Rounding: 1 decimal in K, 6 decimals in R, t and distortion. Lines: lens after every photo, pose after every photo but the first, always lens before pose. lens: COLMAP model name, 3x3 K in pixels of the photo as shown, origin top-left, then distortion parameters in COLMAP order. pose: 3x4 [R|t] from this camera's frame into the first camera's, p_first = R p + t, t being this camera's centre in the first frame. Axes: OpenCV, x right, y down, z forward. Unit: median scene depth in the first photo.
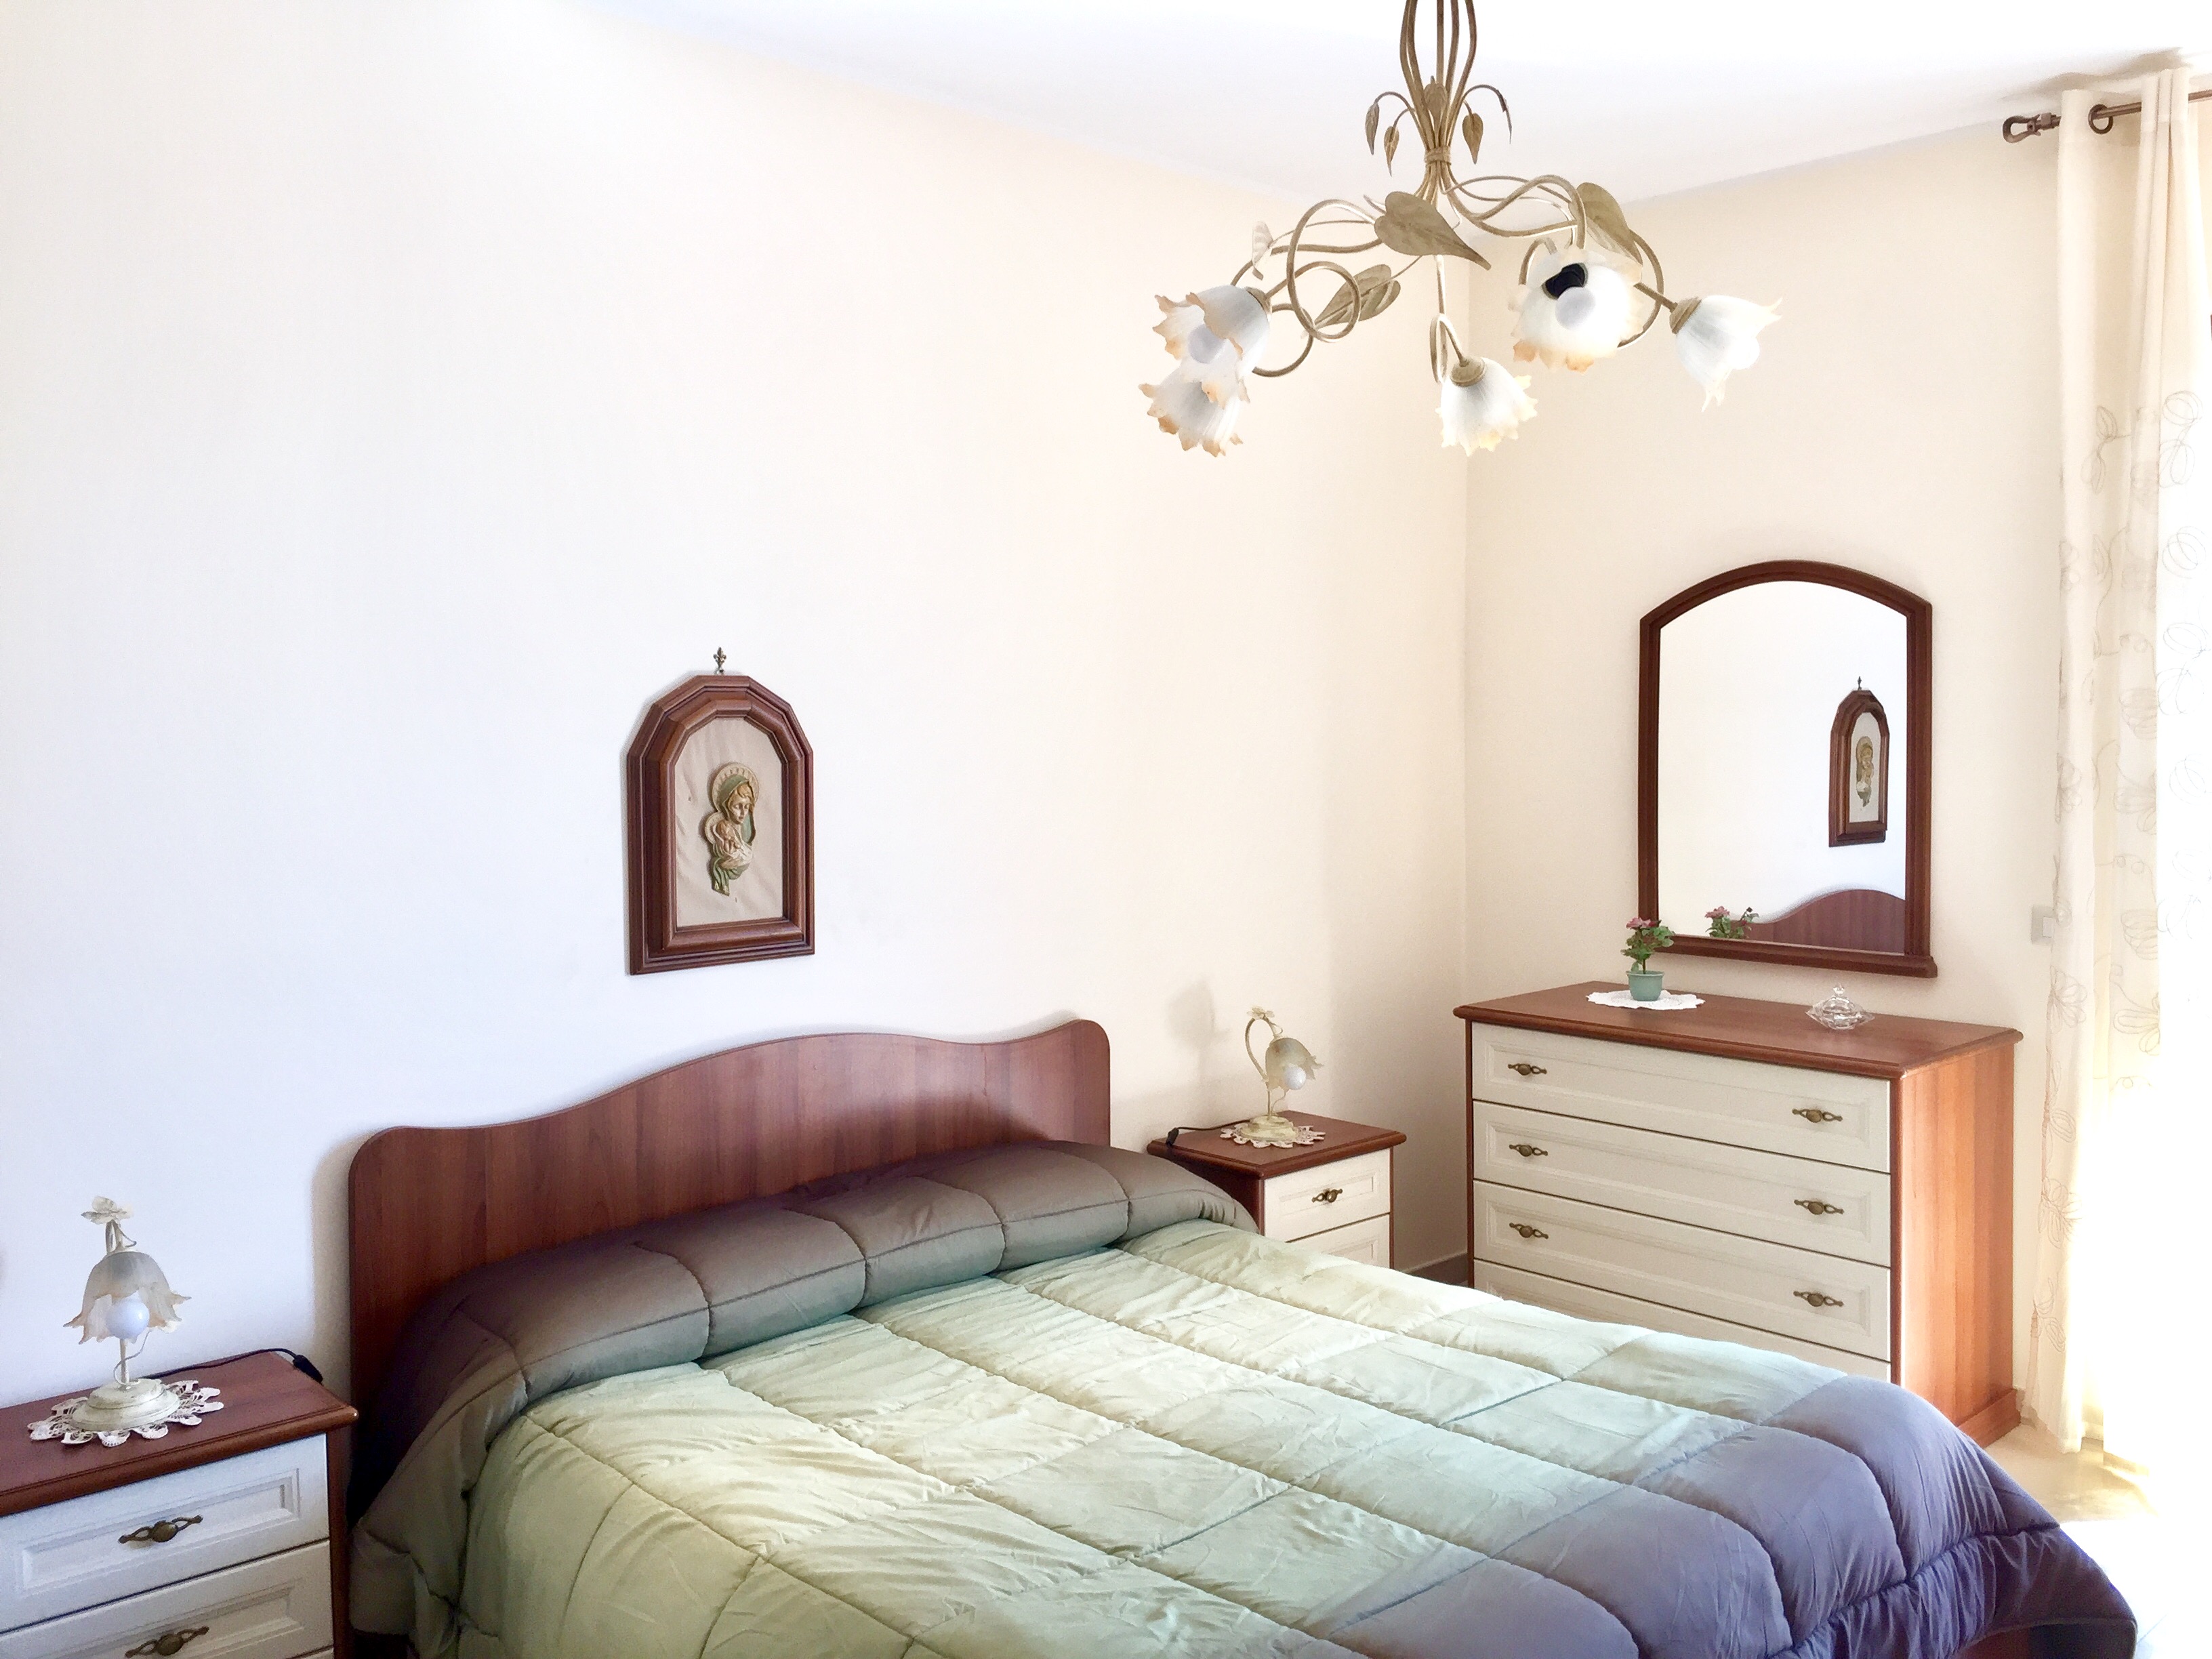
lens RADIAL K [[1883.1, 0, 1108.1], [0, 1883.1, 711.2], [0, 0, 1]] dist [0.092590, -0.124388]
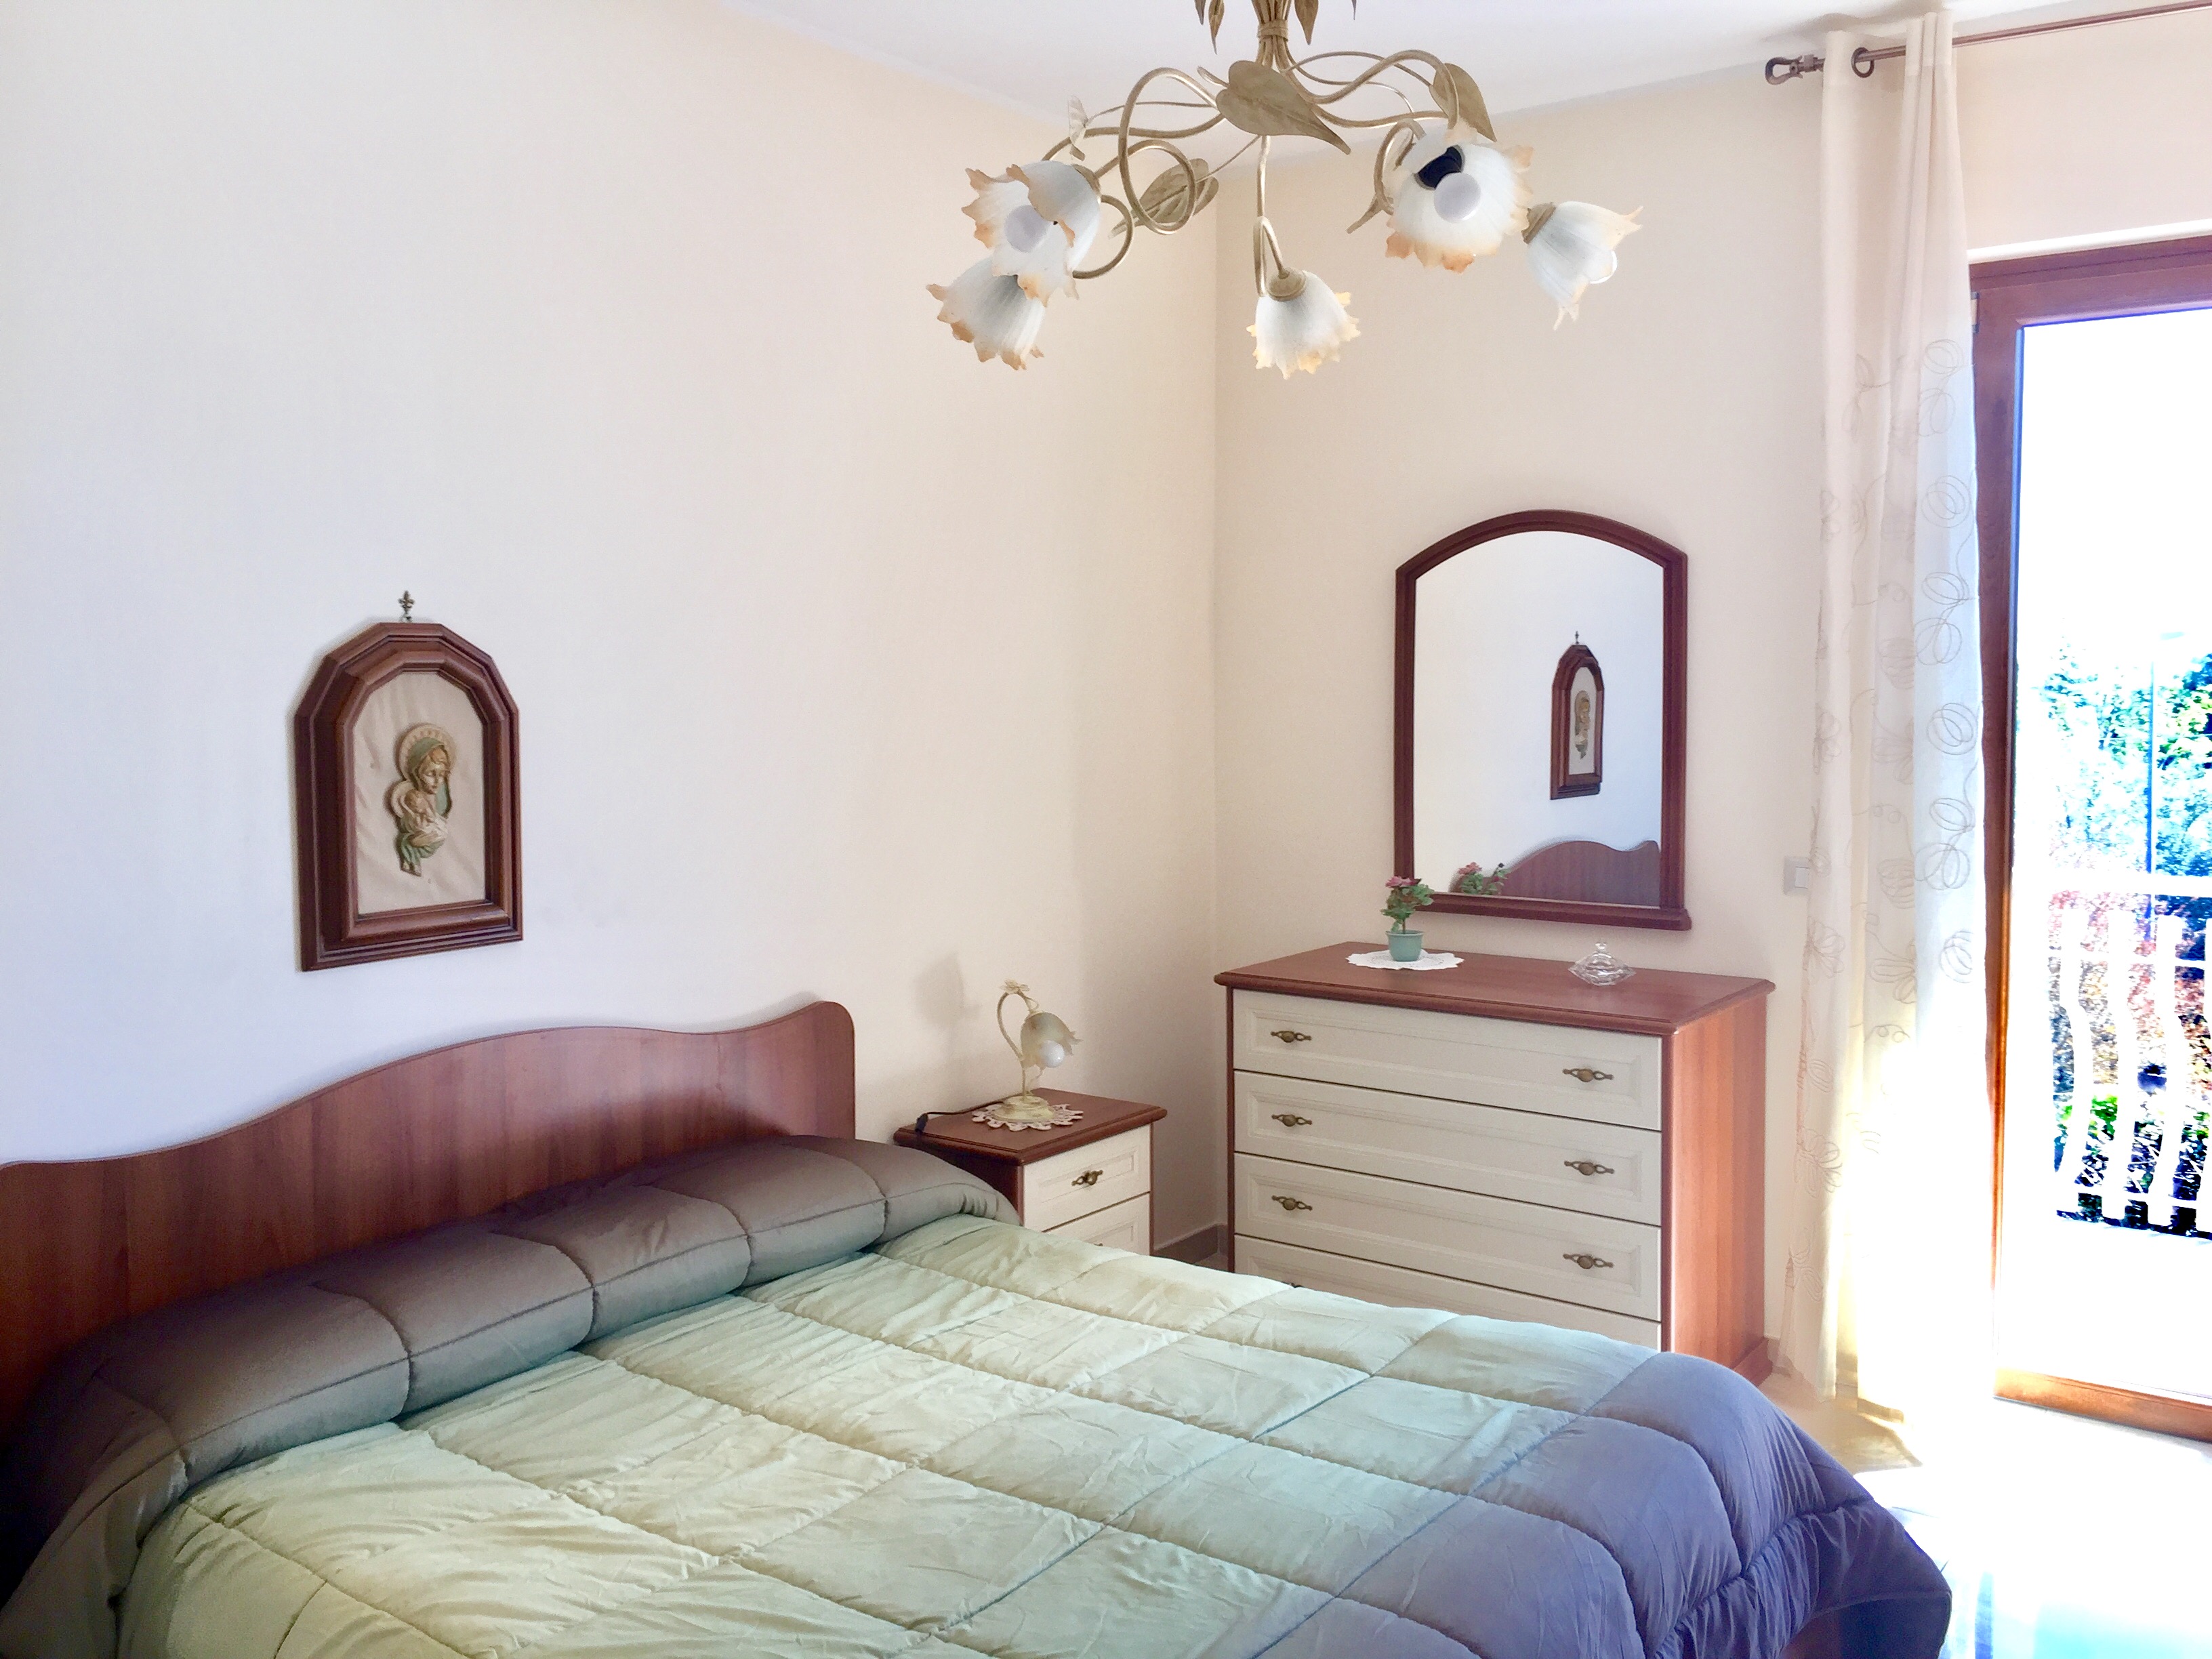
lens RADIAL K [[1883.1, 0, 1108.1], [0, 1883.1, 711.2], [0, 0, 1]] dist [0.092590, -0.124388]
pose [[0.986281, -0.006273, 0.164954, -0.039280], [0.002688, 0.999755, 0.021951, 0.003789], [-0.165051, -0.021206, 0.986057, 0.104049]]
